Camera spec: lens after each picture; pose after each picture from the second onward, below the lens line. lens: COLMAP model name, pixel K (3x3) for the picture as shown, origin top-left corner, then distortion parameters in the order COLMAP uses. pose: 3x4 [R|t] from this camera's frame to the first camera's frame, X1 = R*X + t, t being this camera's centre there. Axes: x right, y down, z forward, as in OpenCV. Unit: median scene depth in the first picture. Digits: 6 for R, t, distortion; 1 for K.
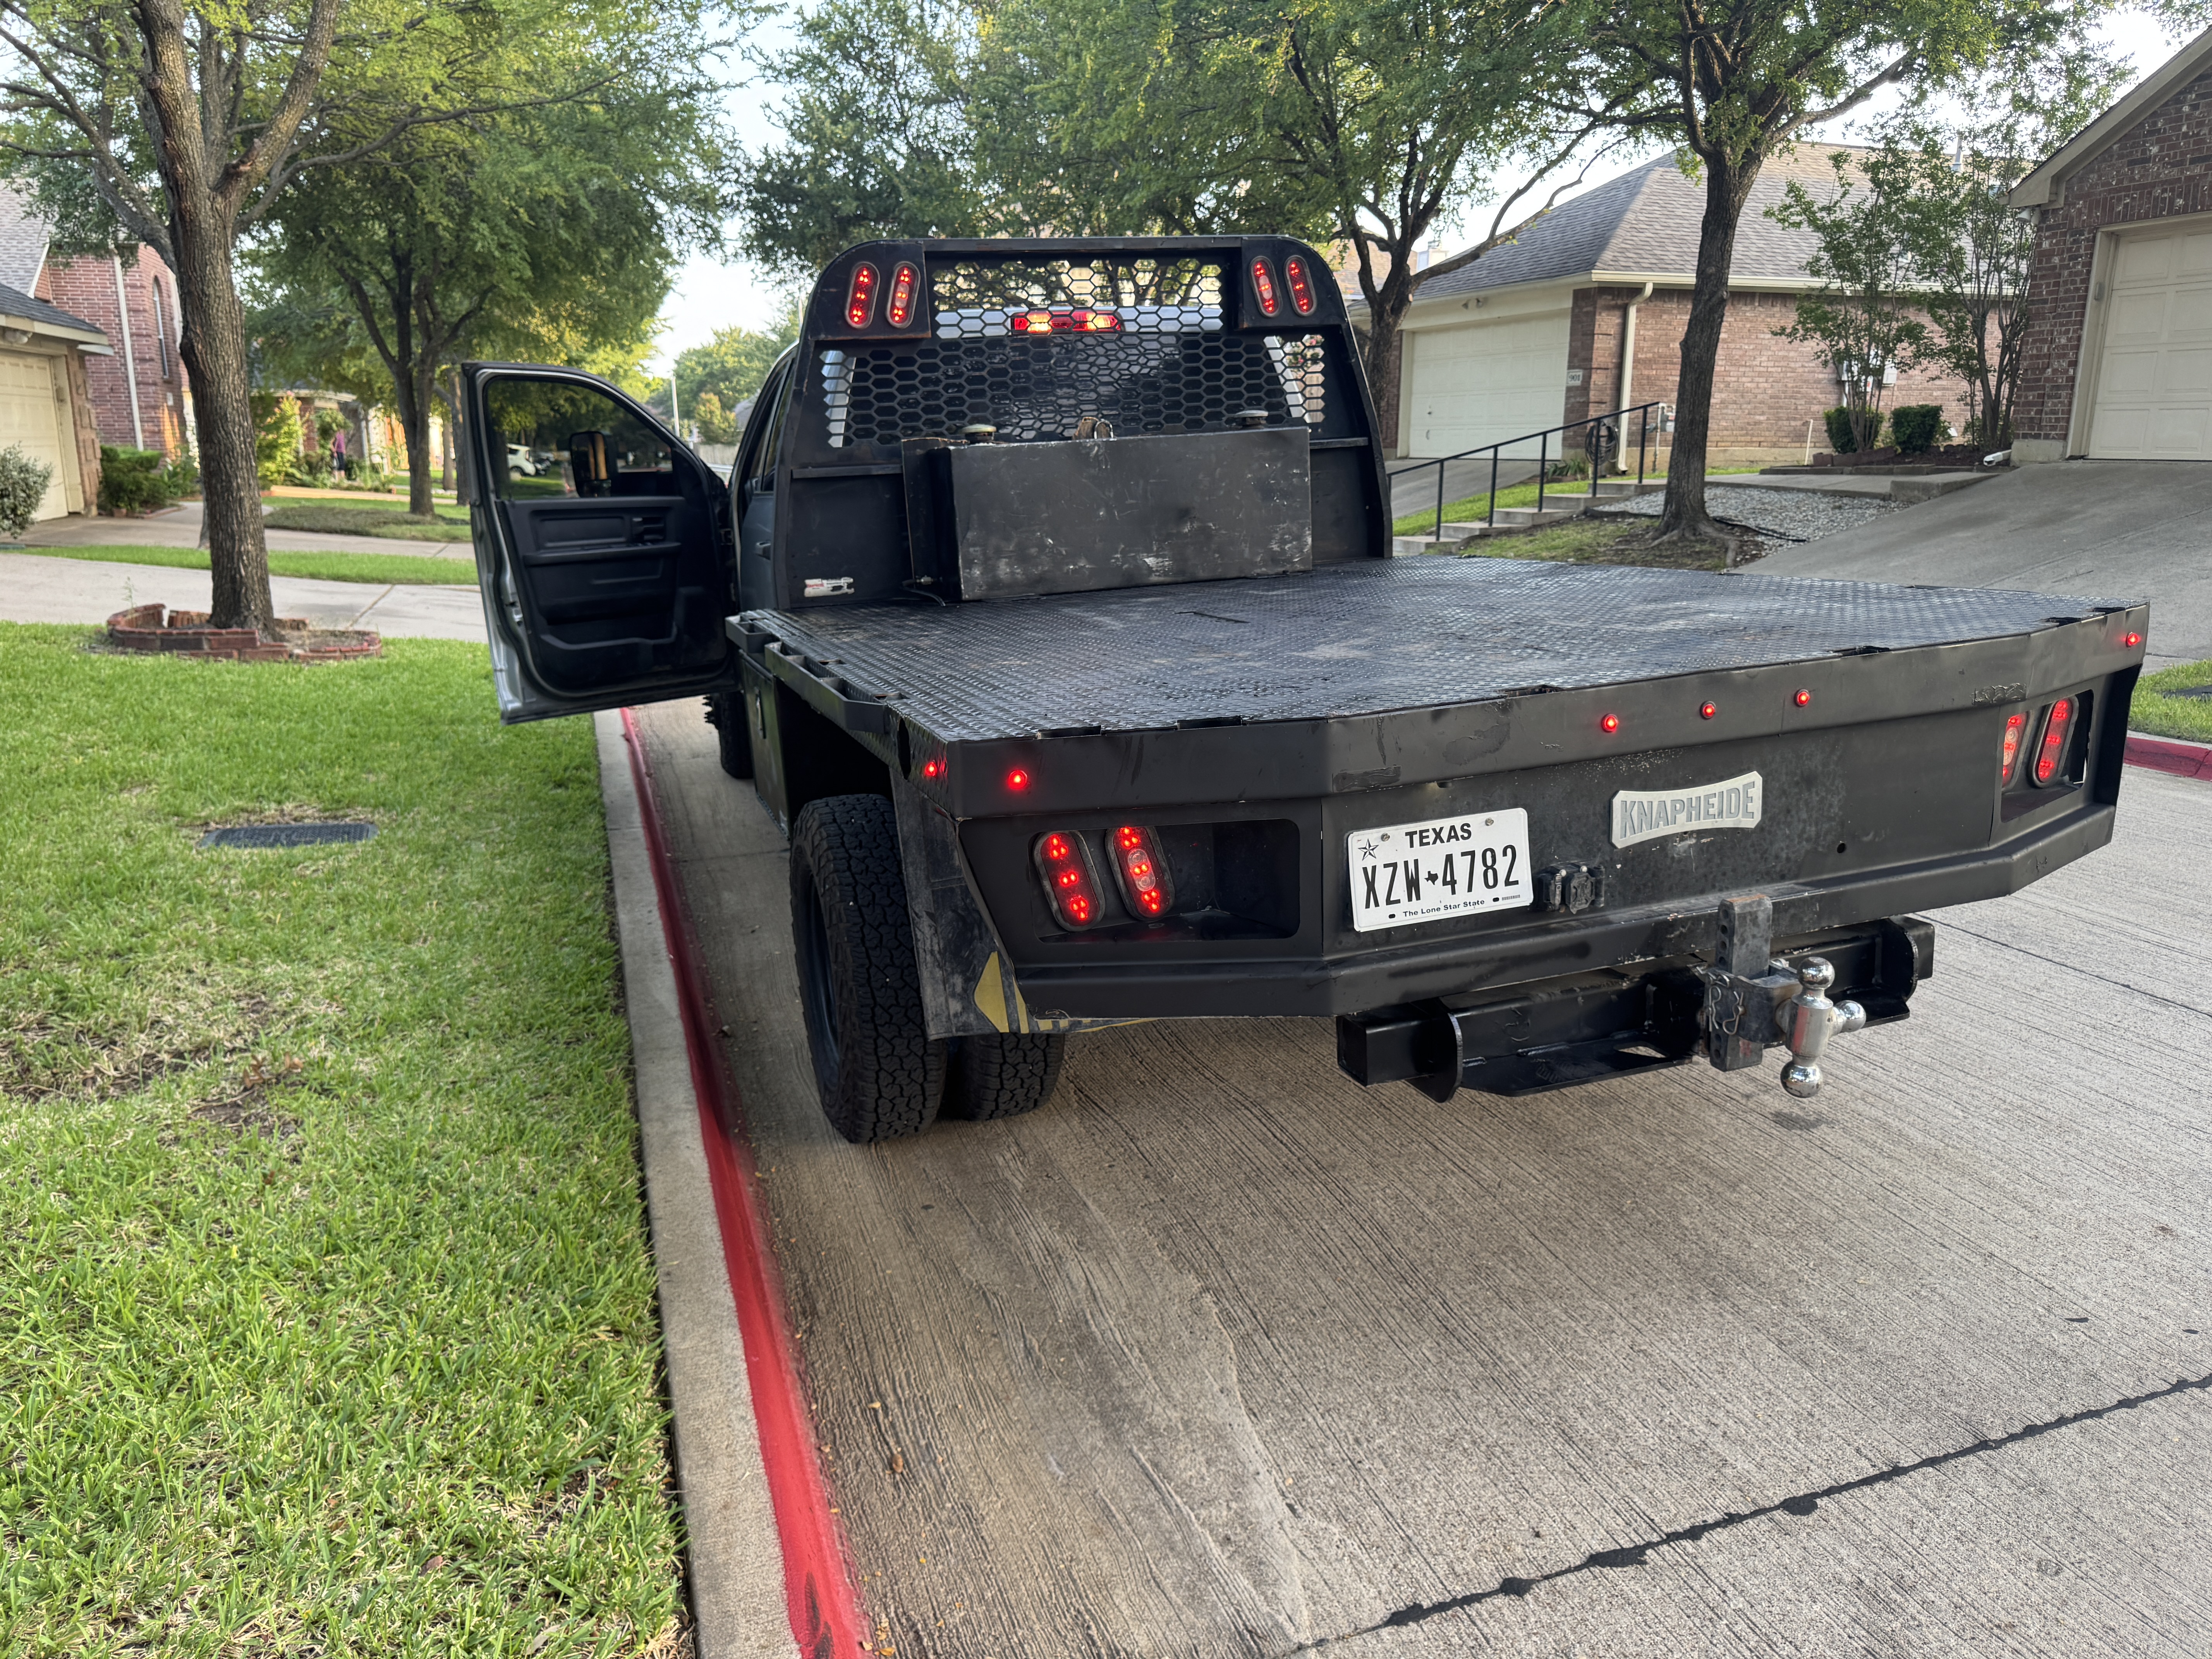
lens RADIAL K [[1595.1, 0, 1106.0], [0, 1595.1, 829.5], [0, 0, 1]] dist [0.007218, -0.006218]
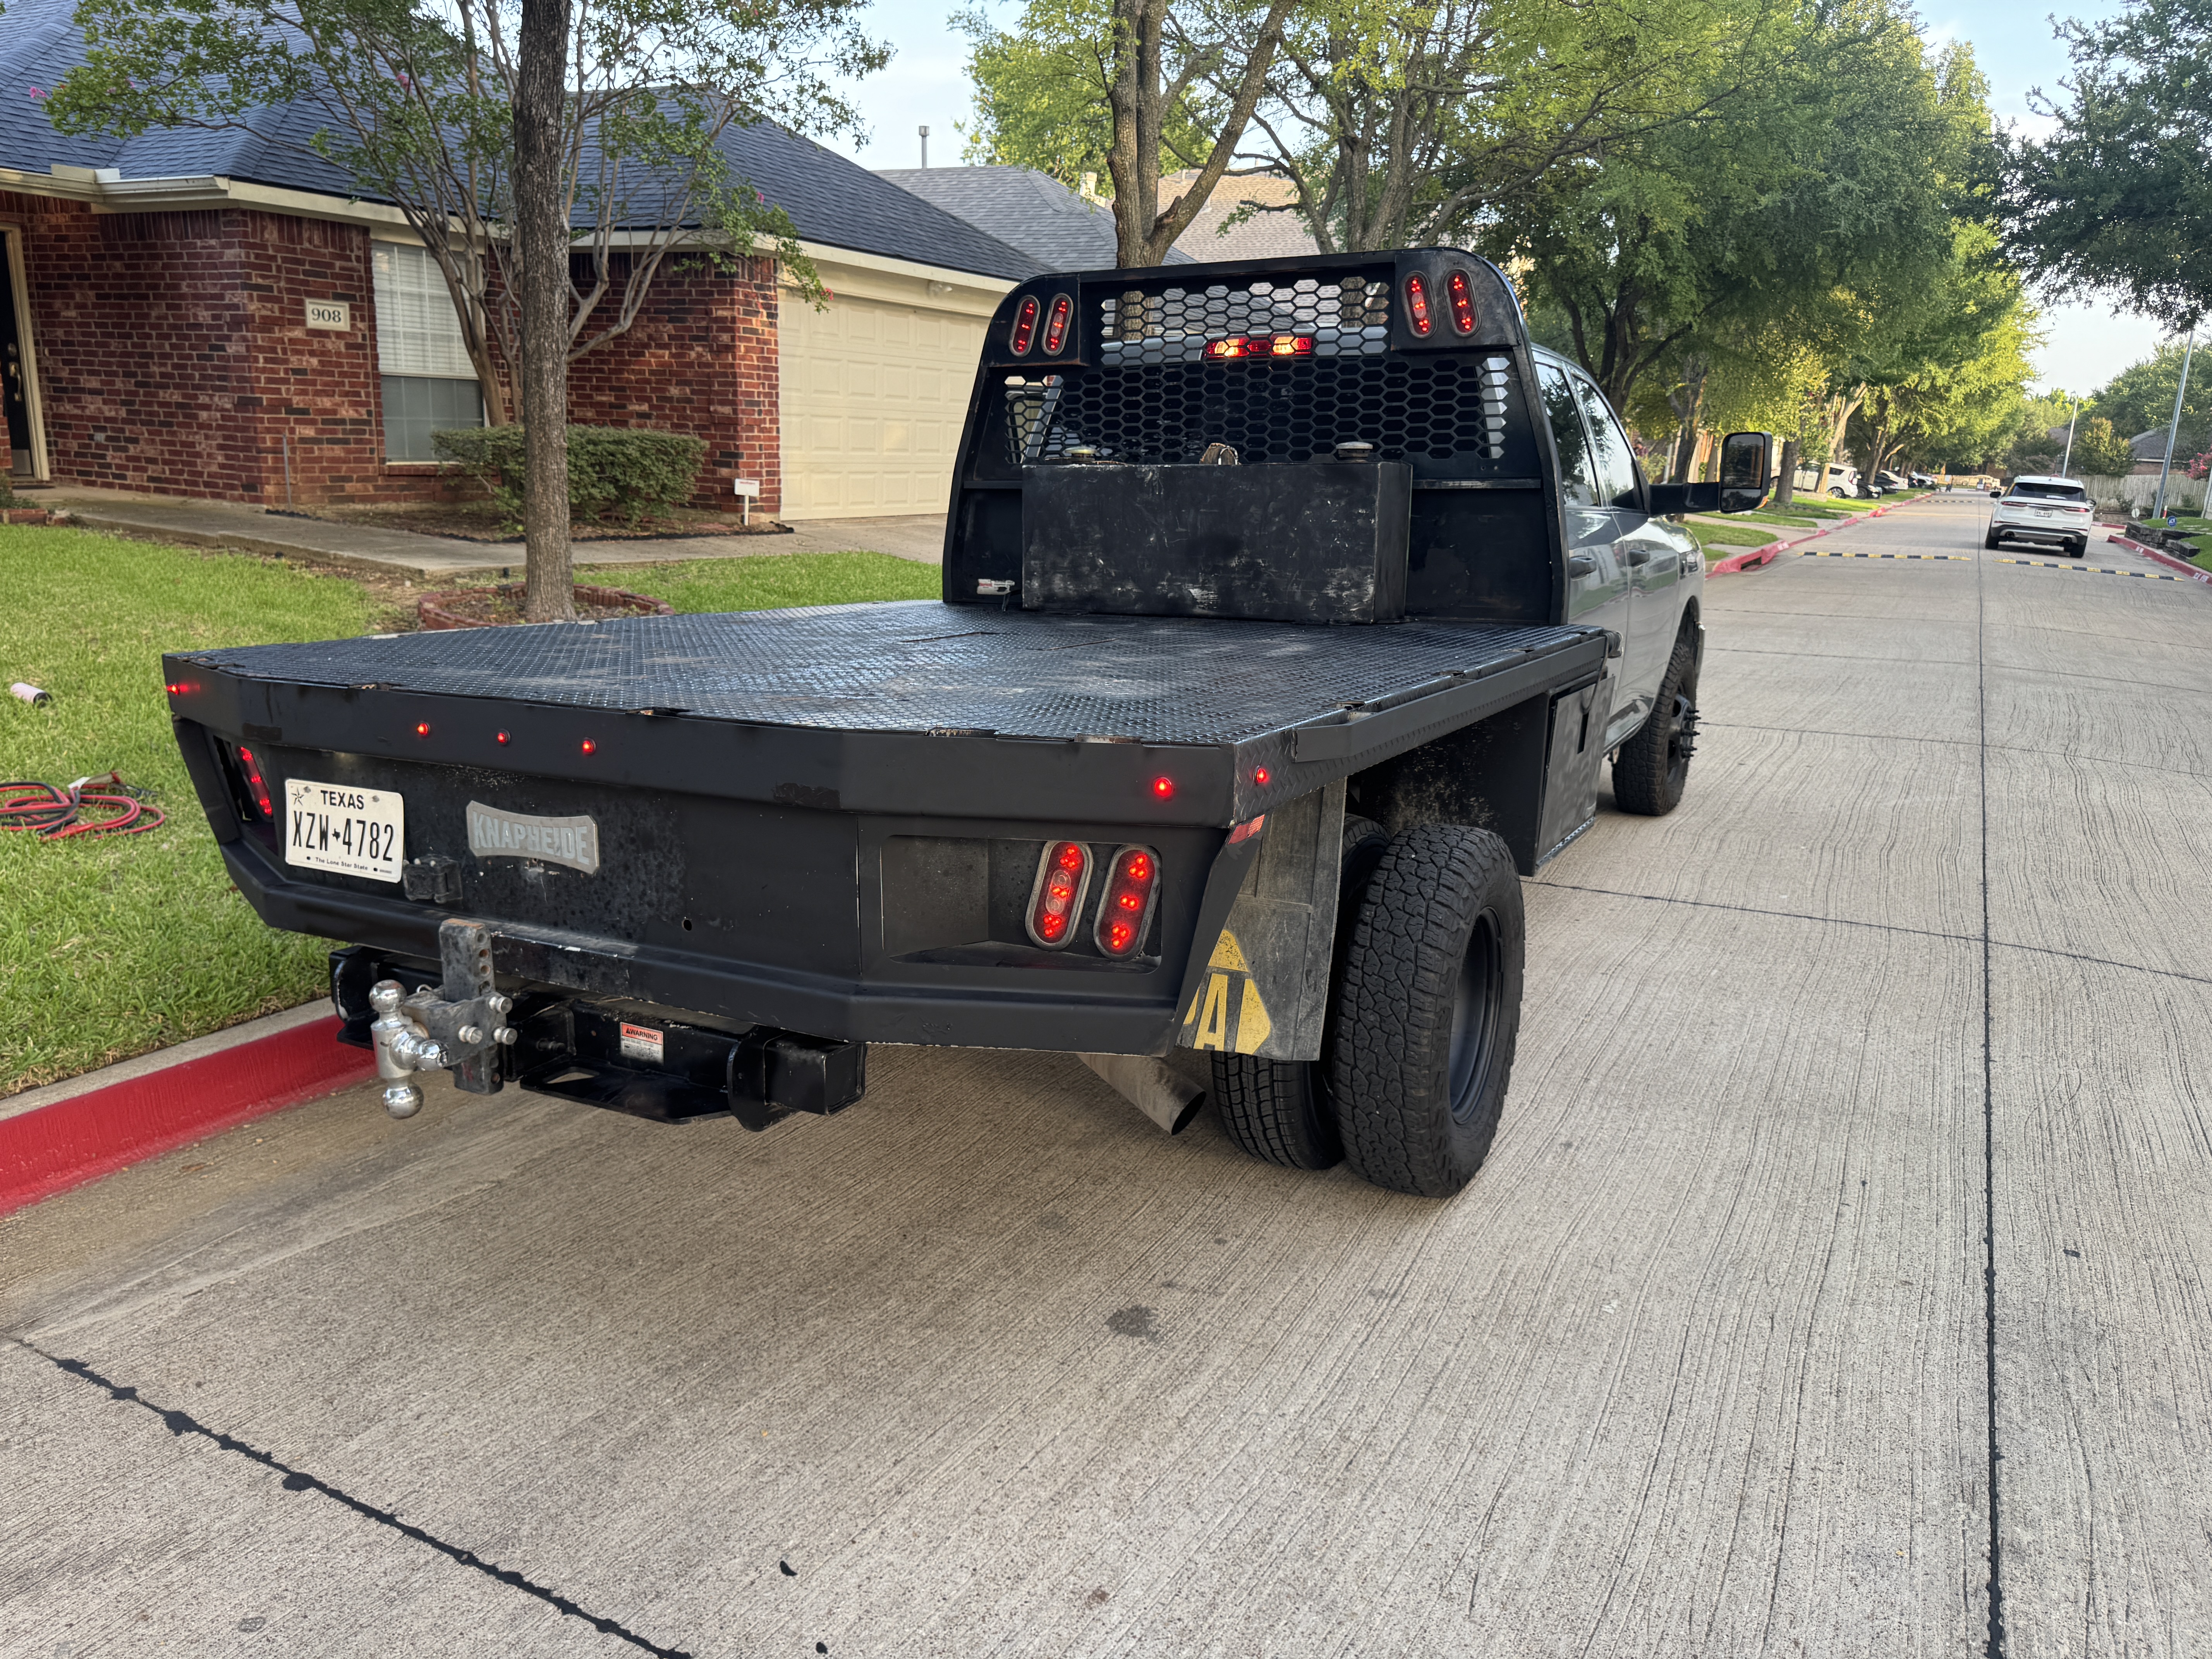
lens RADIAL K [[1602.1, 0, 1106.0], [0, 1602.1, 829.5], [0, 0, 1]] dist [-0.004028, 0.003702]
pose [[0.666416, 0.205130, -0.716807, 1.306378], [-0.212573, 0.973779, 0.081039, -0.172965], [0.714635, 0.098368, 0.692546, 0.547294]]
